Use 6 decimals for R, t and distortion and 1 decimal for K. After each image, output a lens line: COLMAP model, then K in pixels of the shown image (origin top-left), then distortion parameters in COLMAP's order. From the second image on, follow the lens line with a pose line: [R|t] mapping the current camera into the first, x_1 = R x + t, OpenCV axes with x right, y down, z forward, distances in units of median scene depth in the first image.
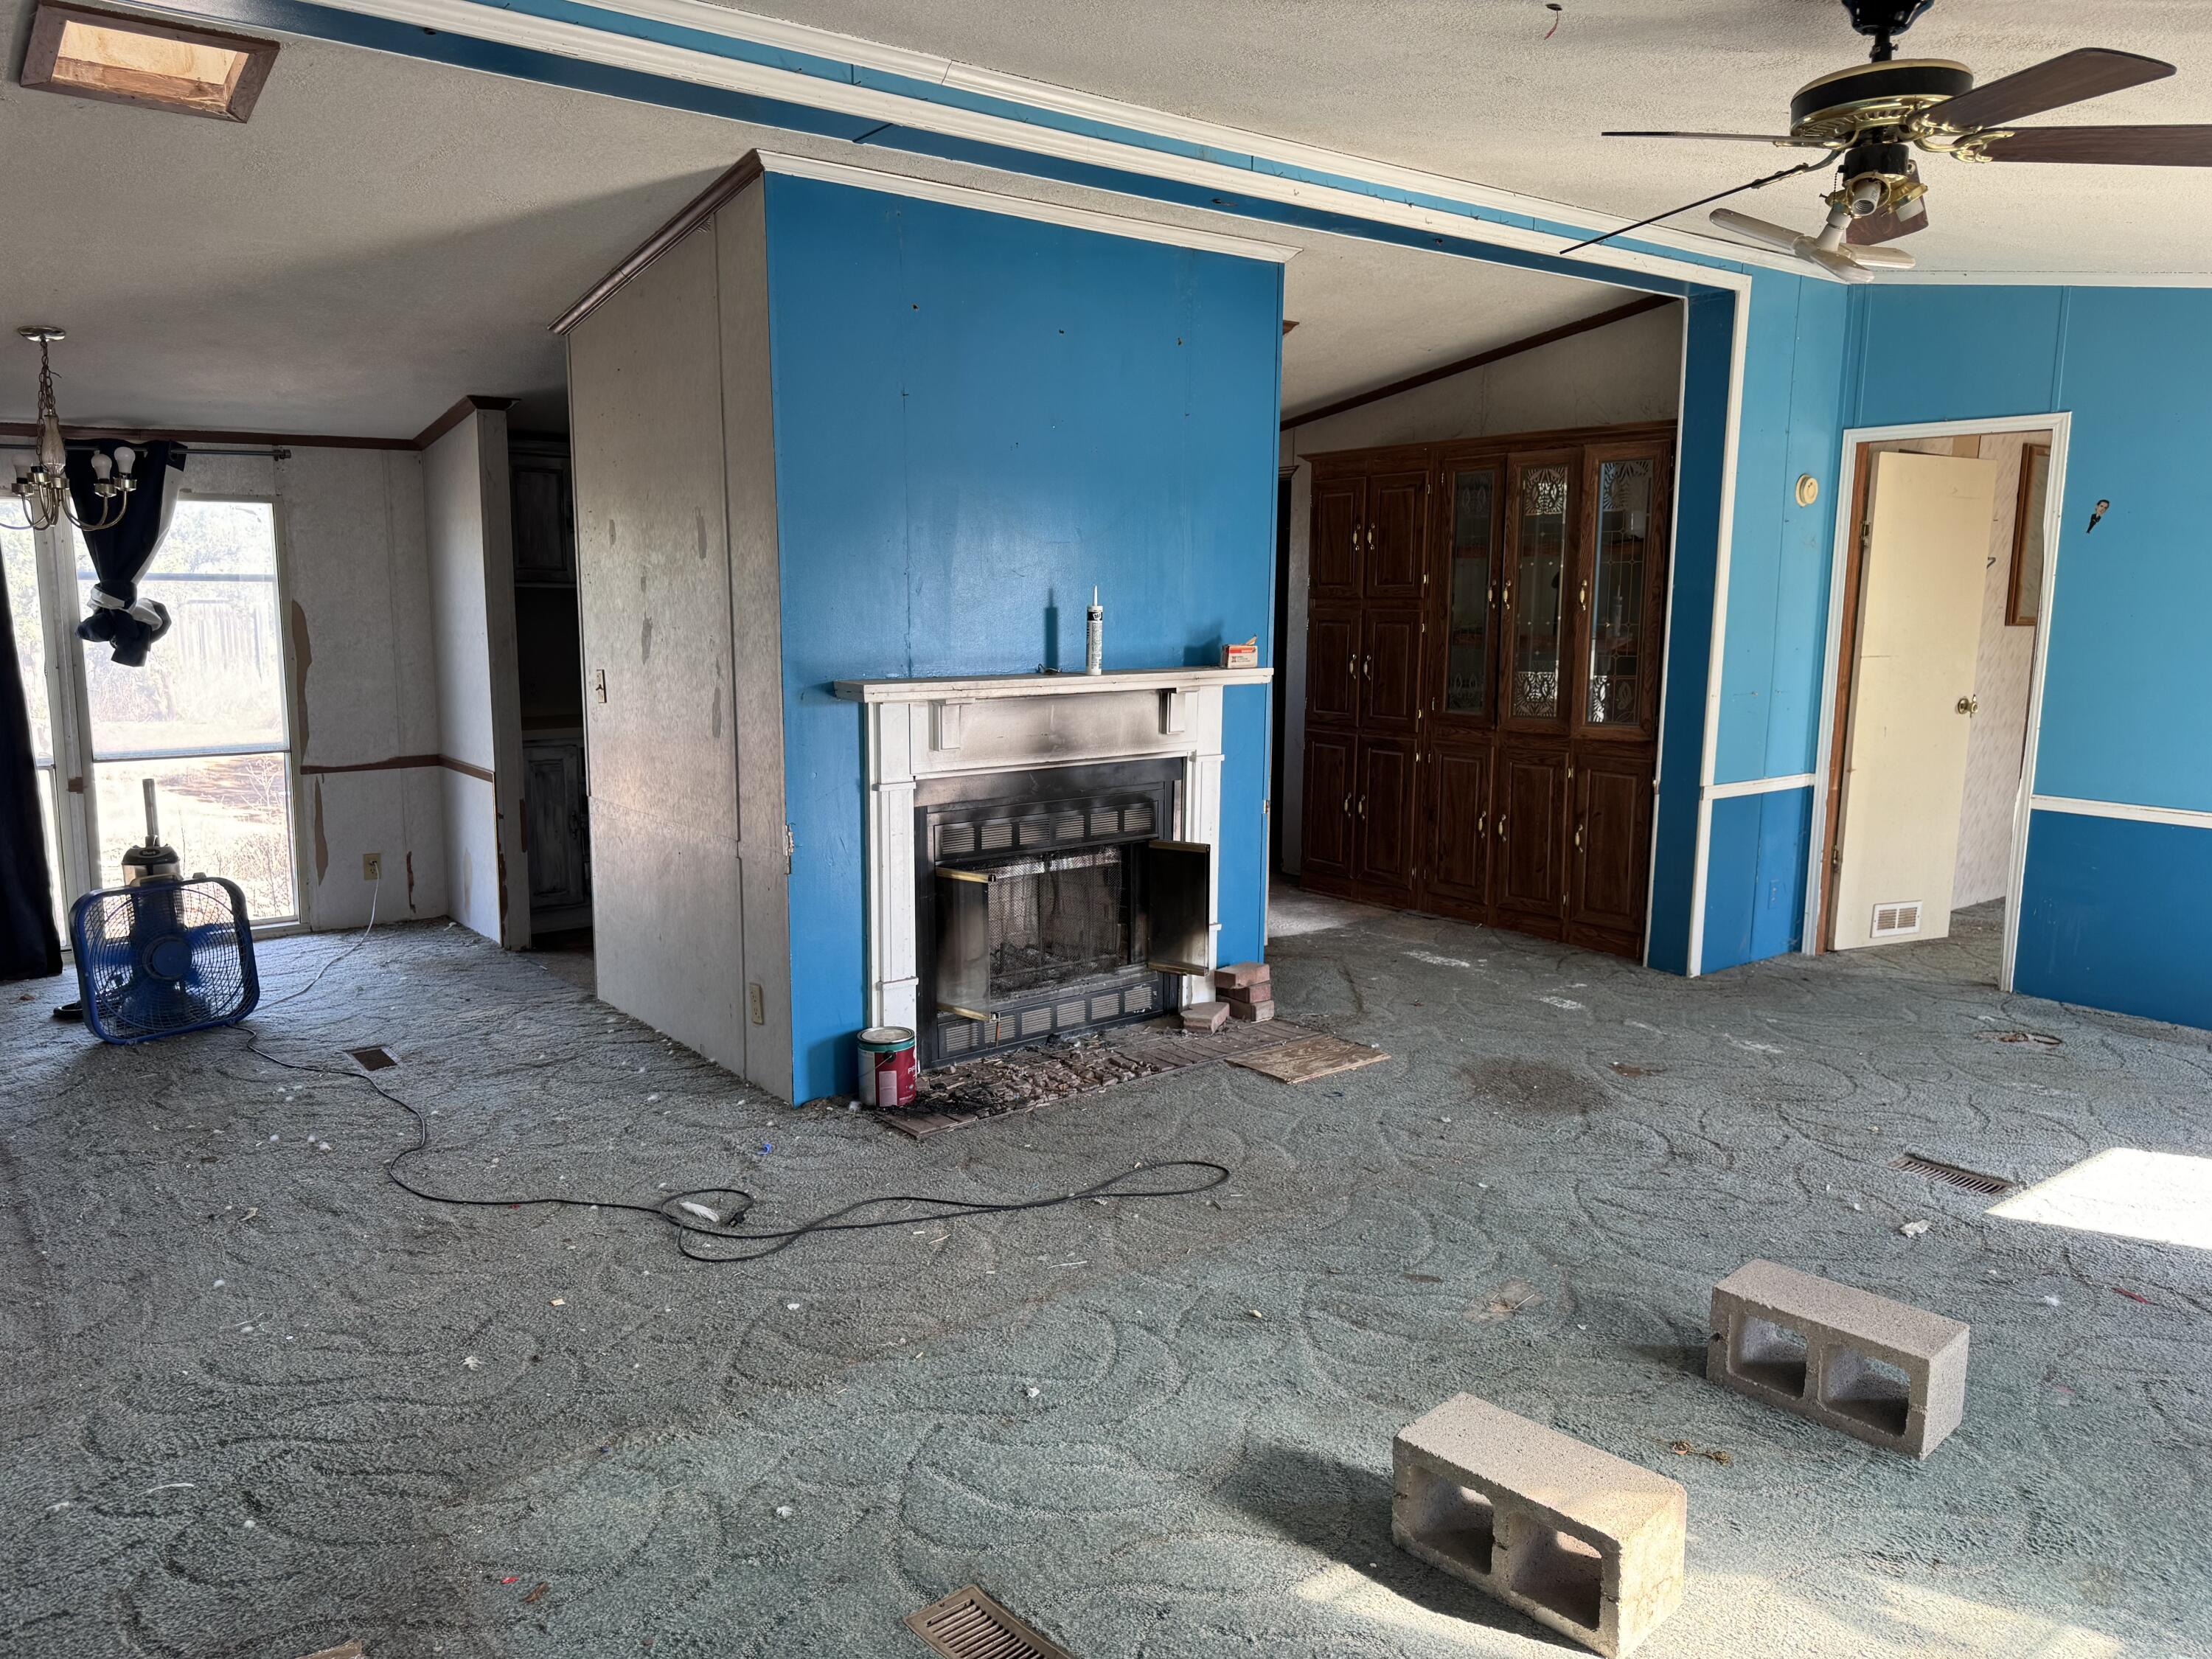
lens RADIAL K [[1565.9, 0, 1103.6], [0, 1565.9, 833.4], [0, 0, 1]] dist [0.064750, 0.001208]
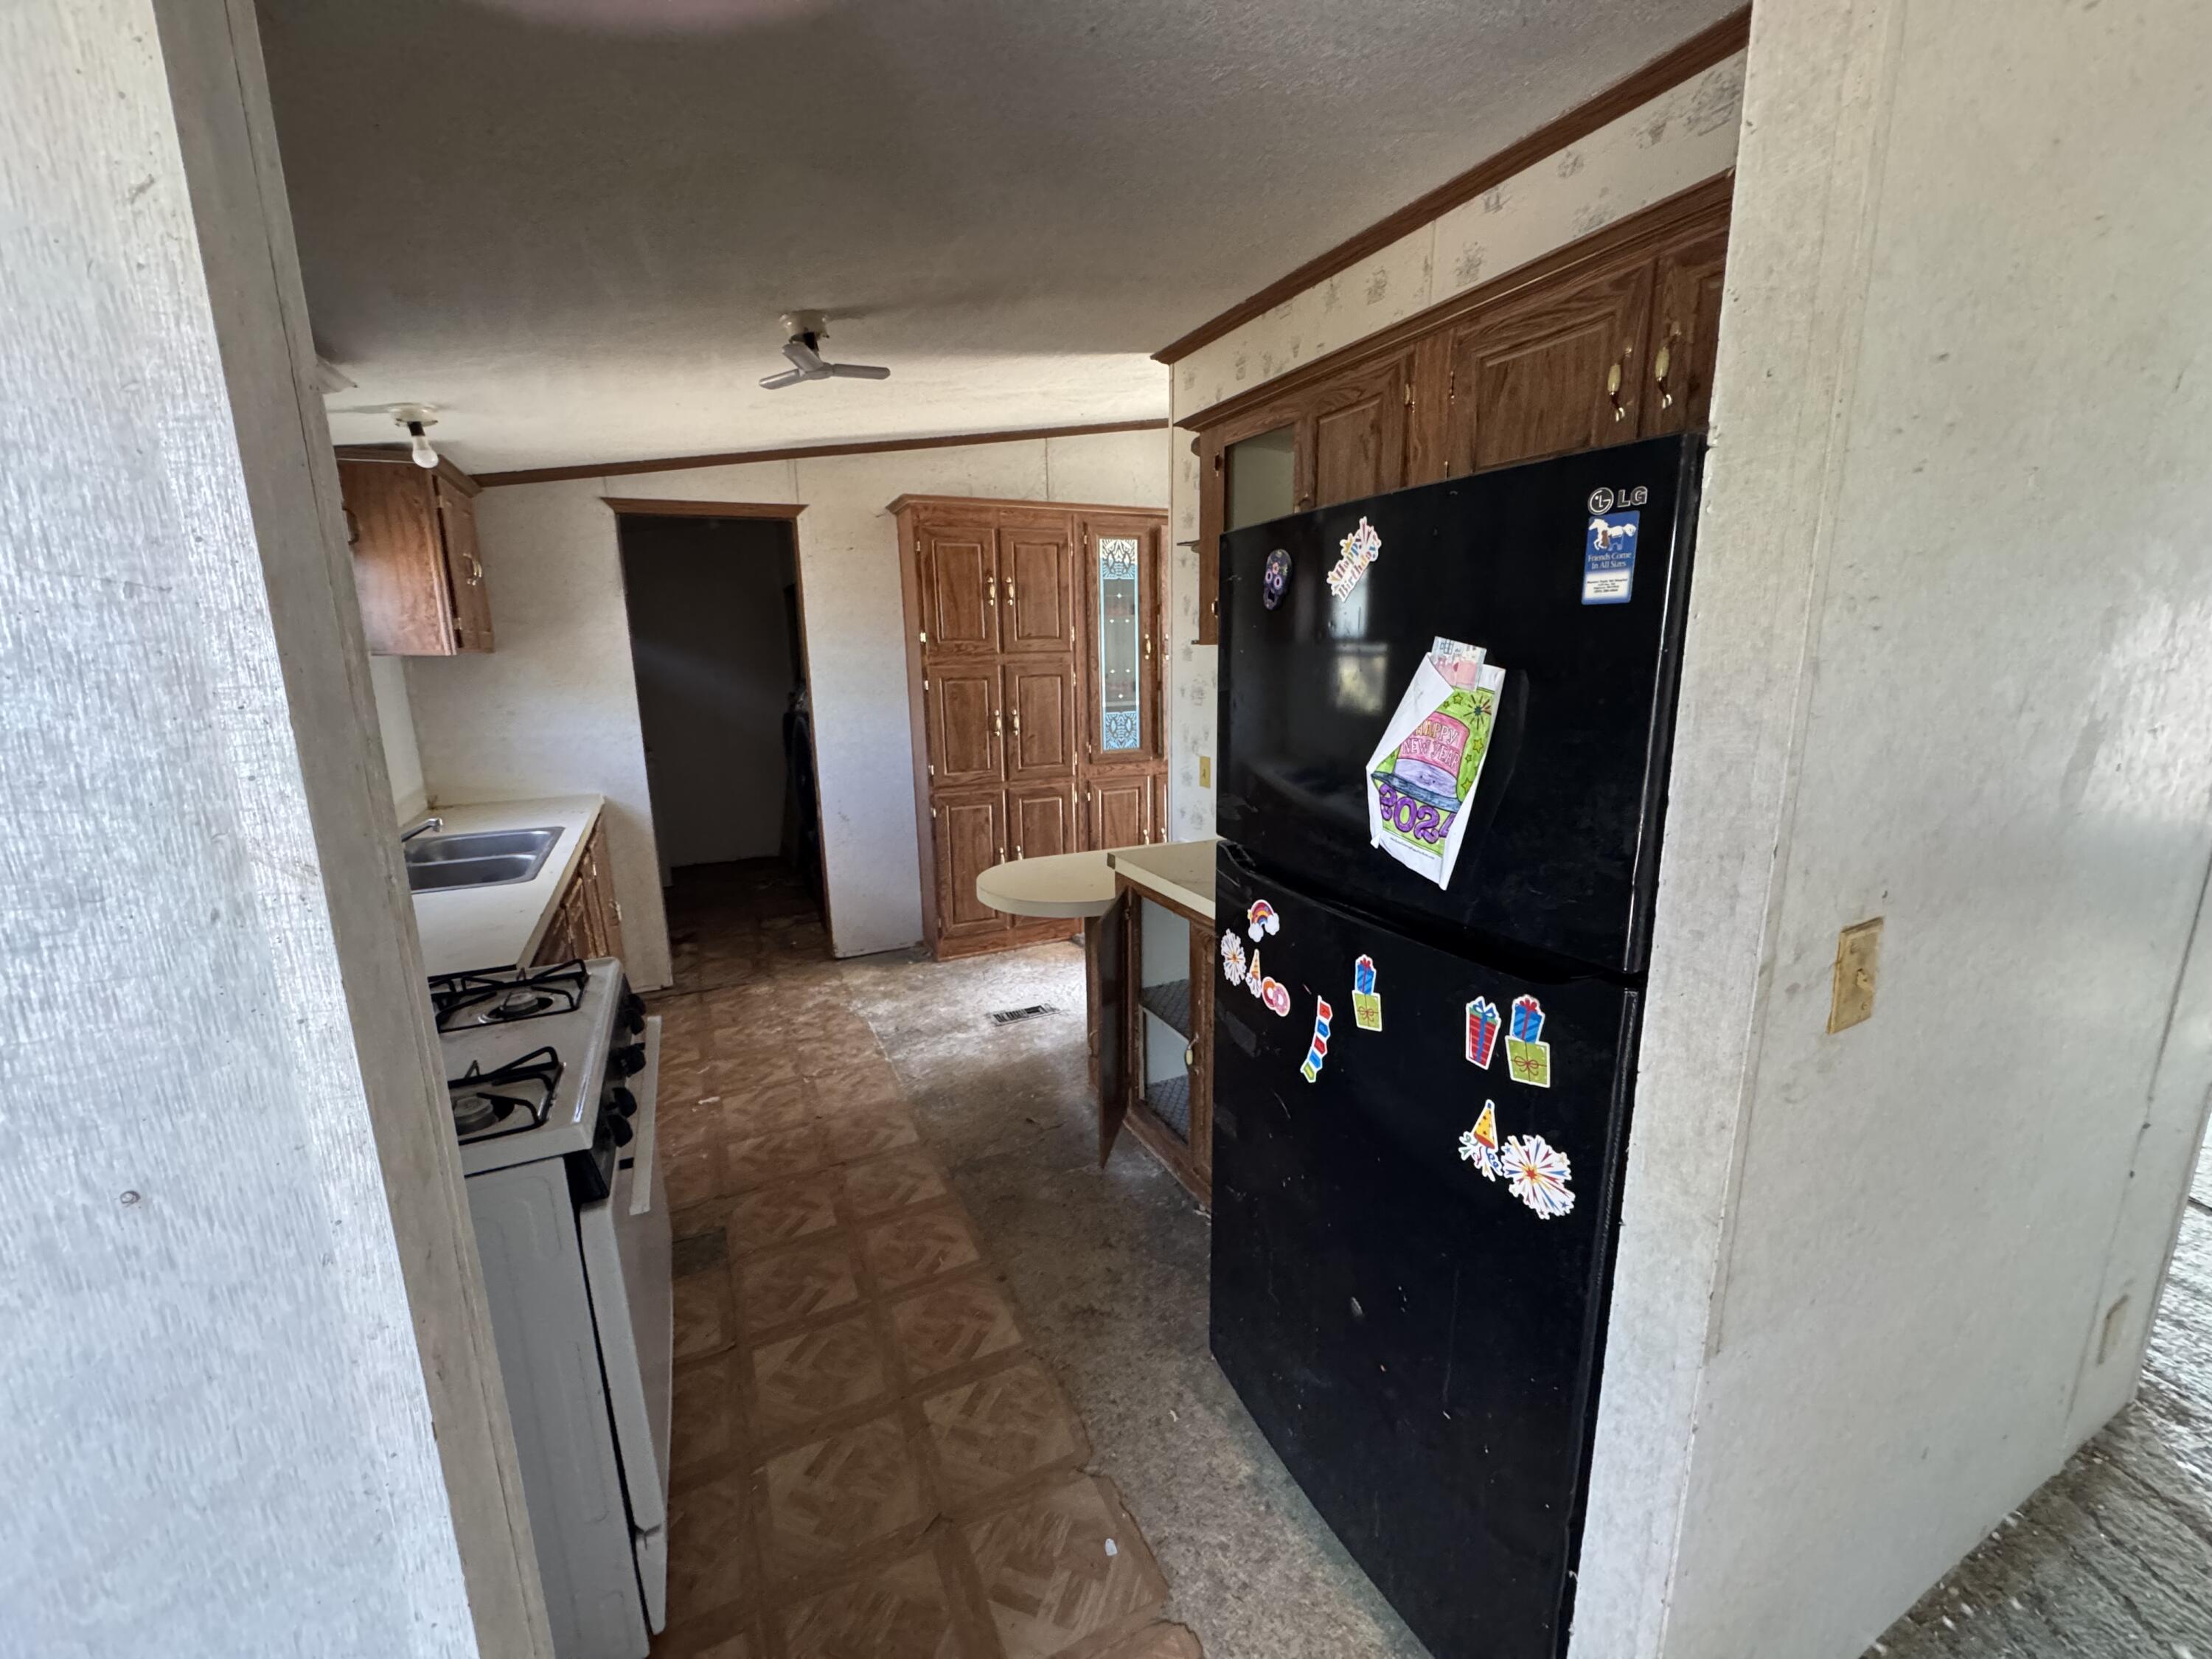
lens RADIAL K [[881.0, 0, 1101.6], [0, 881.0, 826.2], [0, 0, 1]] dist [-0.003393, 0.000369]
pose [[0.209816, -0.206951, 0.955588, -0.395816], [0.164530, 0.970879, 0.174137, -0.136427], [-0.963798, 0.120686, 0.237756, 0.857675]]
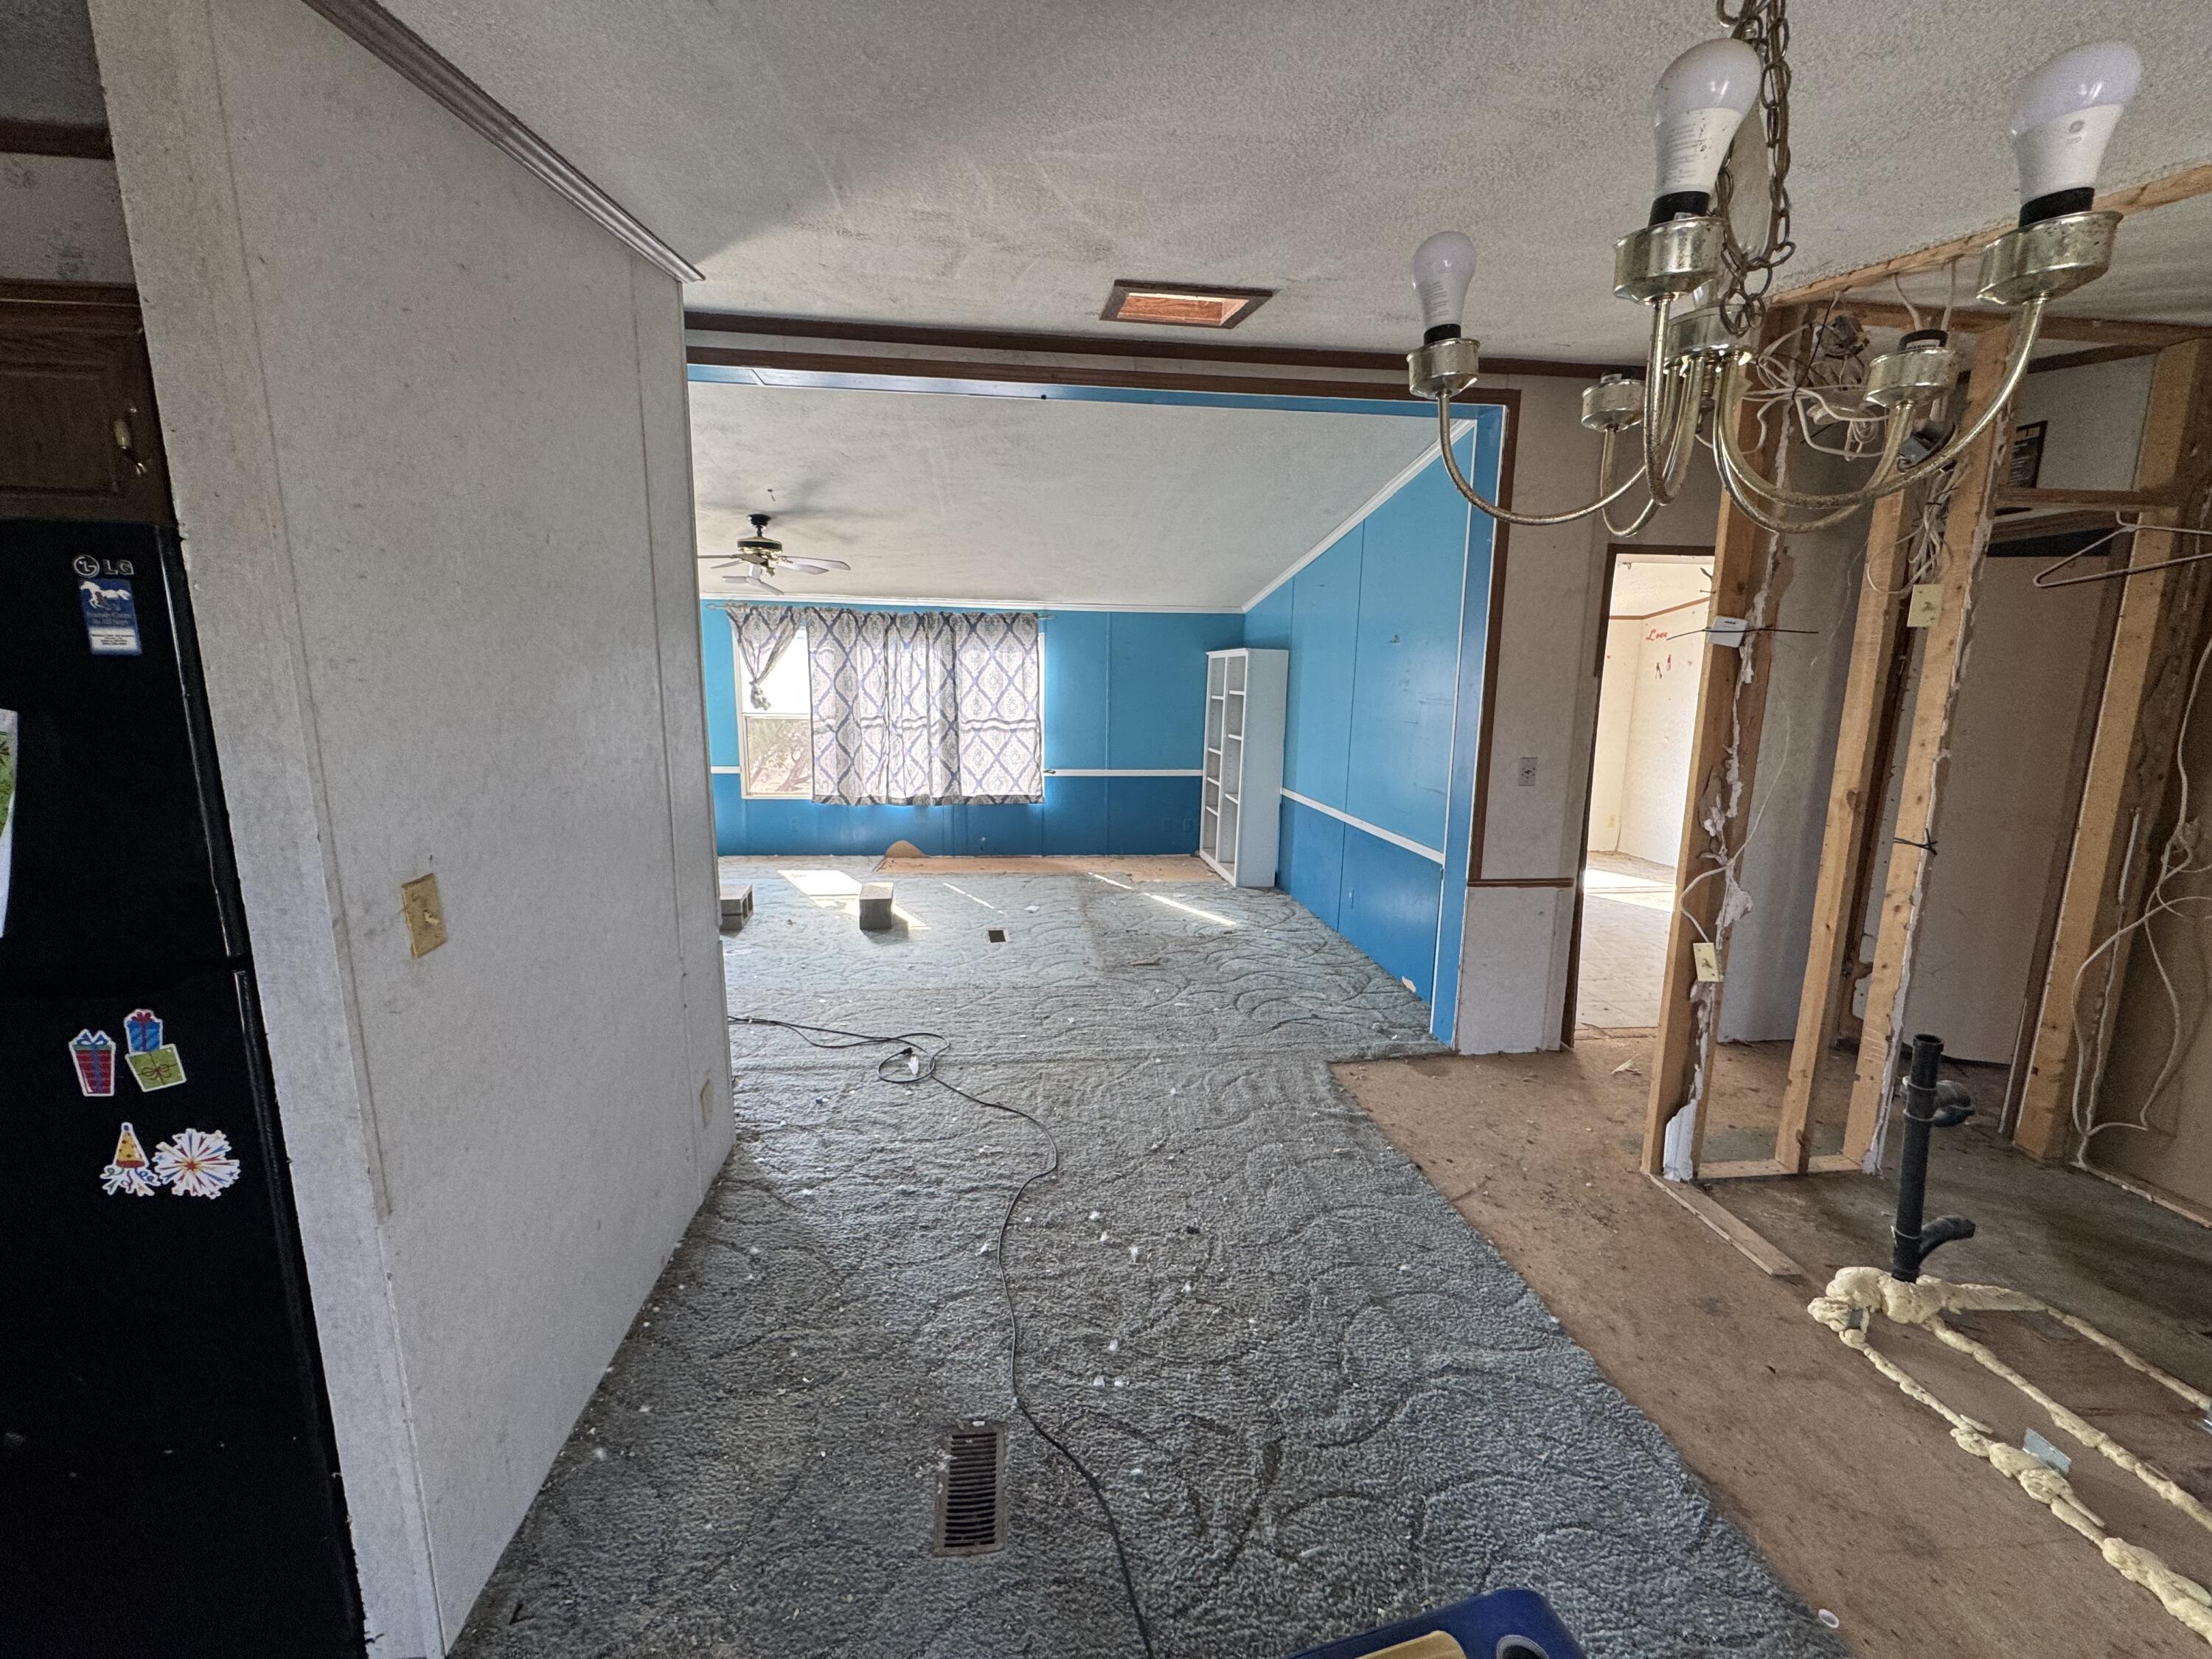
lens RADIAL K [[881.0, 0, 1104.2], [0, 881.0, 834.1], [0, 0, 1]] dist [-0.003393, 0.000369]
pose [[-0.853219, -0.107638, 0.510325, -0.472836], [0.061751, 0.950741, 0.303773, -0.139432], [-0.517884, 0.290698, -0.804543, 0.855595]]
